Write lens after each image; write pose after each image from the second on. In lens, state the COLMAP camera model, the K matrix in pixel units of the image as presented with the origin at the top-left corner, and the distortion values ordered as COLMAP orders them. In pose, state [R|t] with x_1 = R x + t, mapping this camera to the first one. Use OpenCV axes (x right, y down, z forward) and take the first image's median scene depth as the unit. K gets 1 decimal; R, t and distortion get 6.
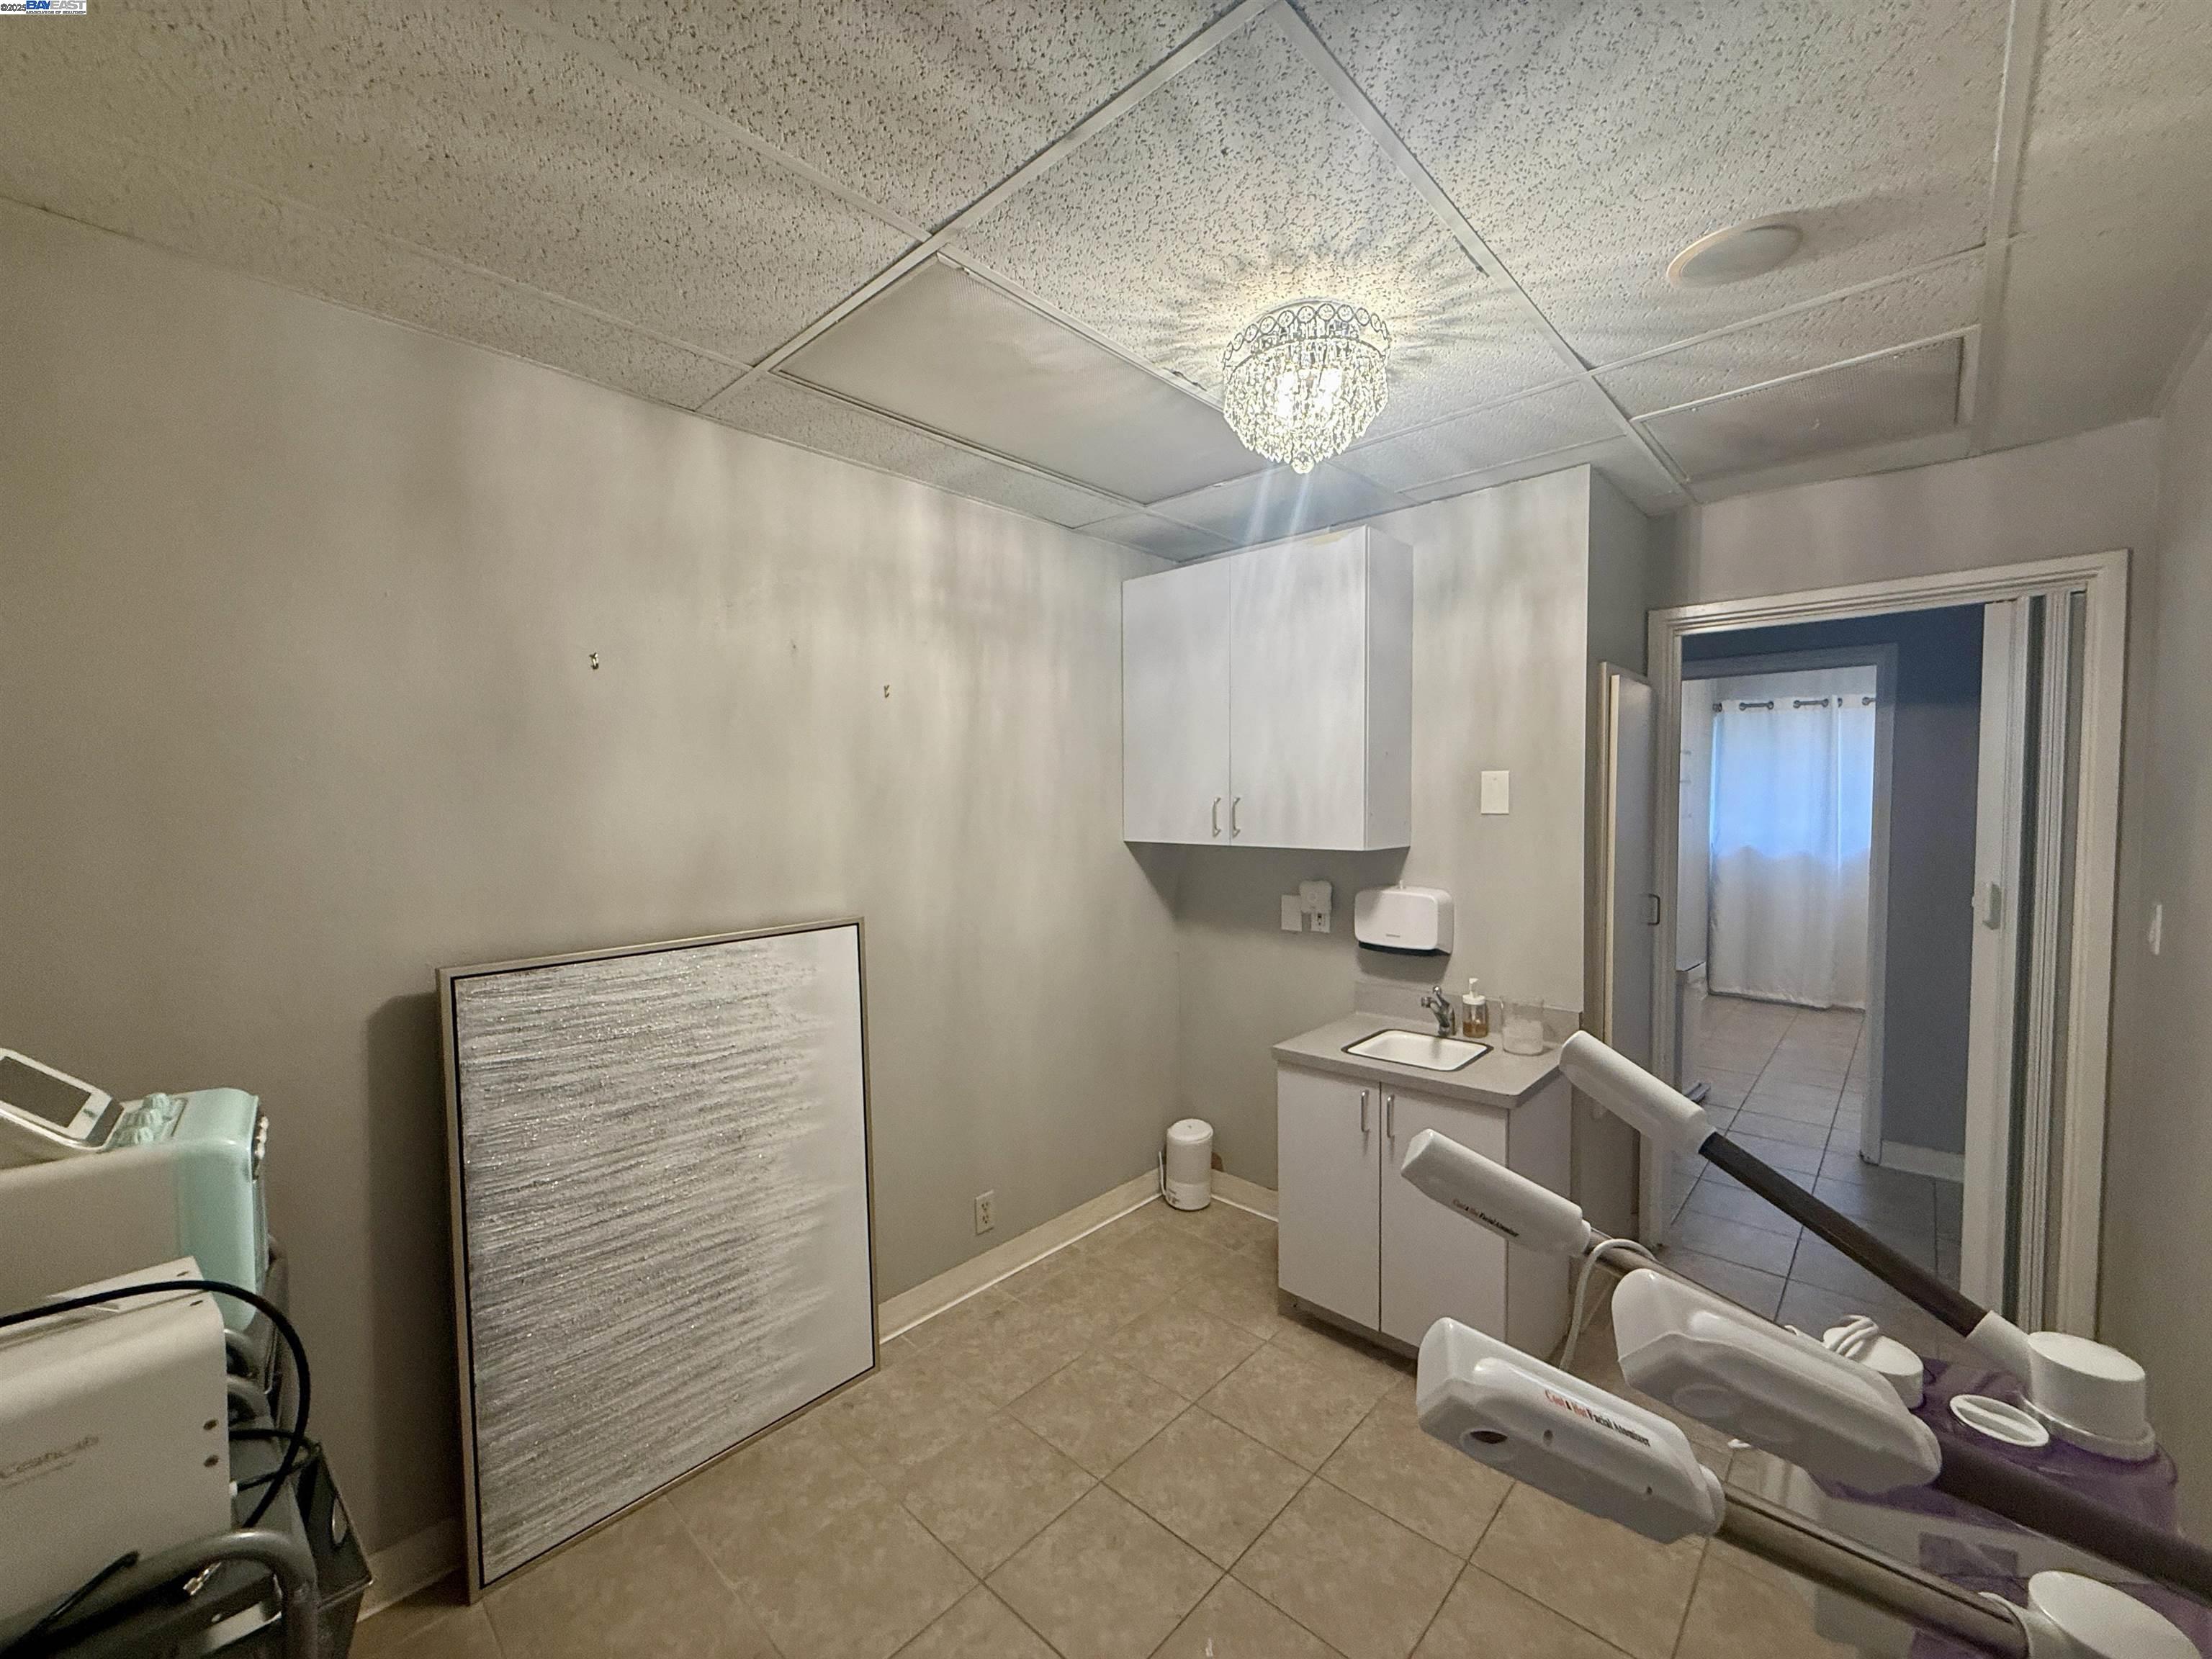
lens RADIAL K [[881.4, 0, 1100.4], [0, 881.4, 833.4], [0, 0, 1]] dist [0.001649, -0.000108]
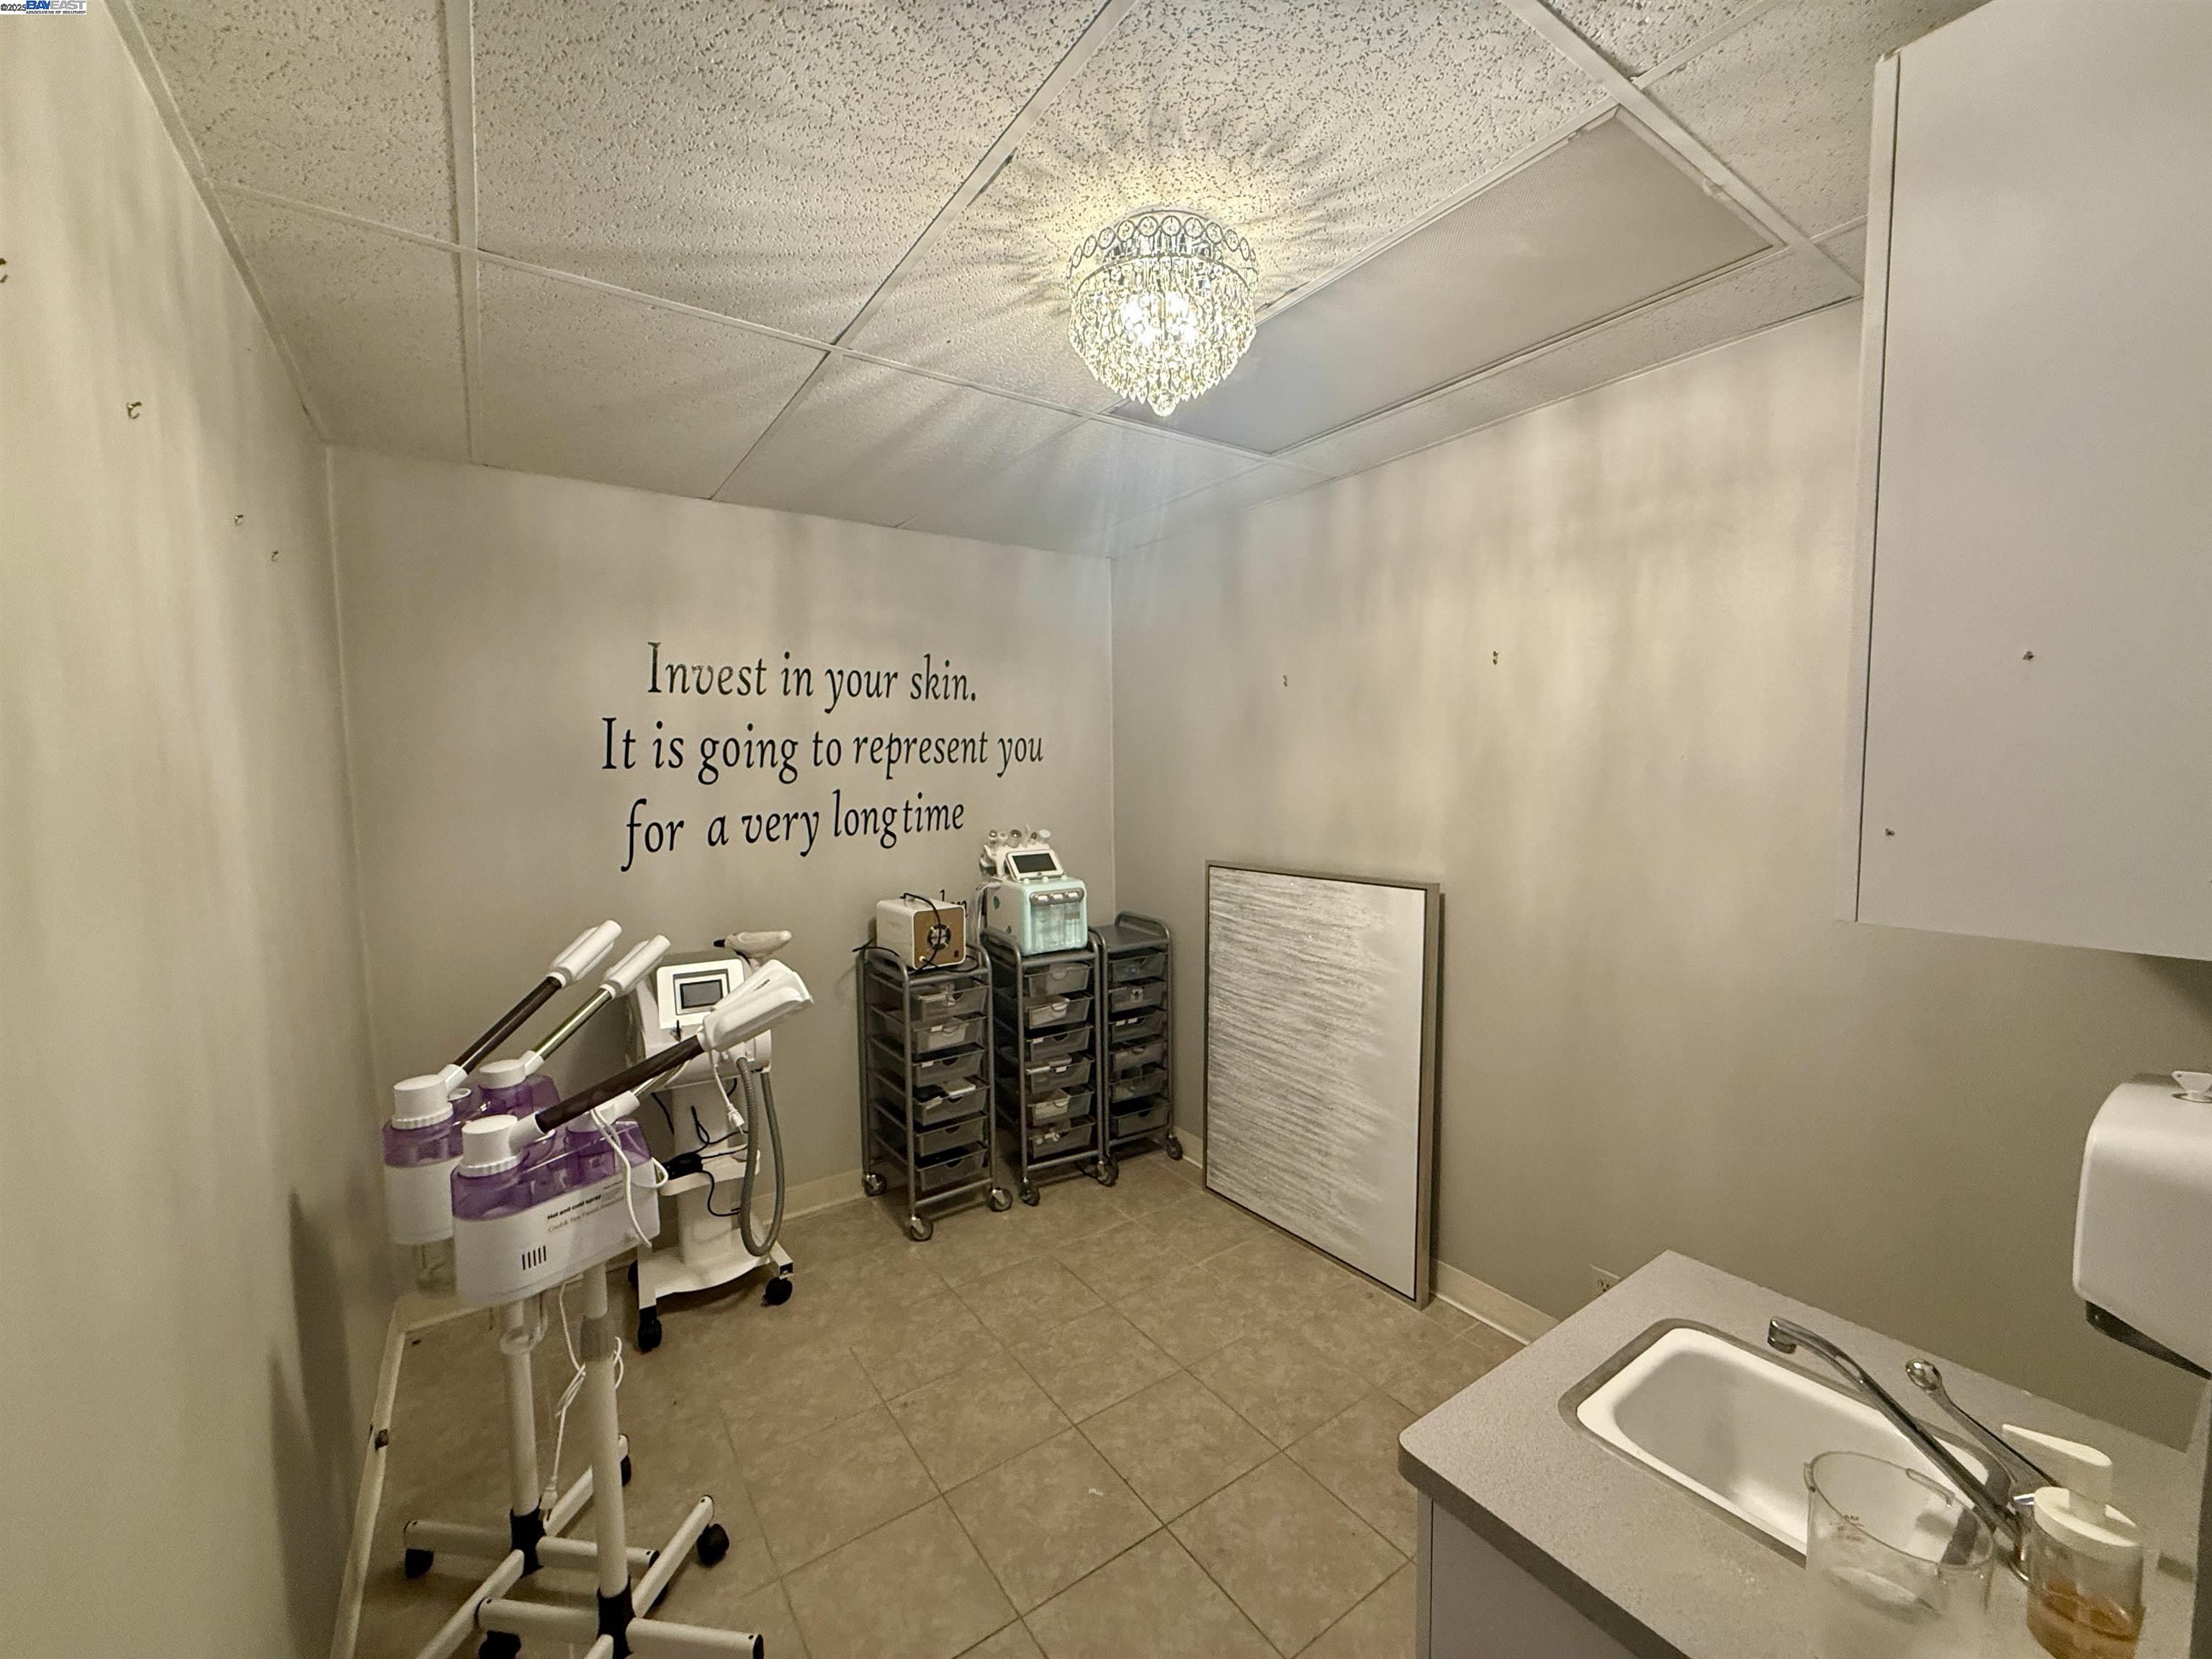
lens RADIAL K [[881.4, 0, 1100.4], [0, 881.4, 833.4], [0, 0, 1]] dist [0.001649, -0.000108]
pose [[-0.212960, 0.081815, -0.973629, 0.934096], [-0.023667, 0.995764, 0.088852, -0.055609], [0.976774, 0.041965, -0.210122, 0.938242]]
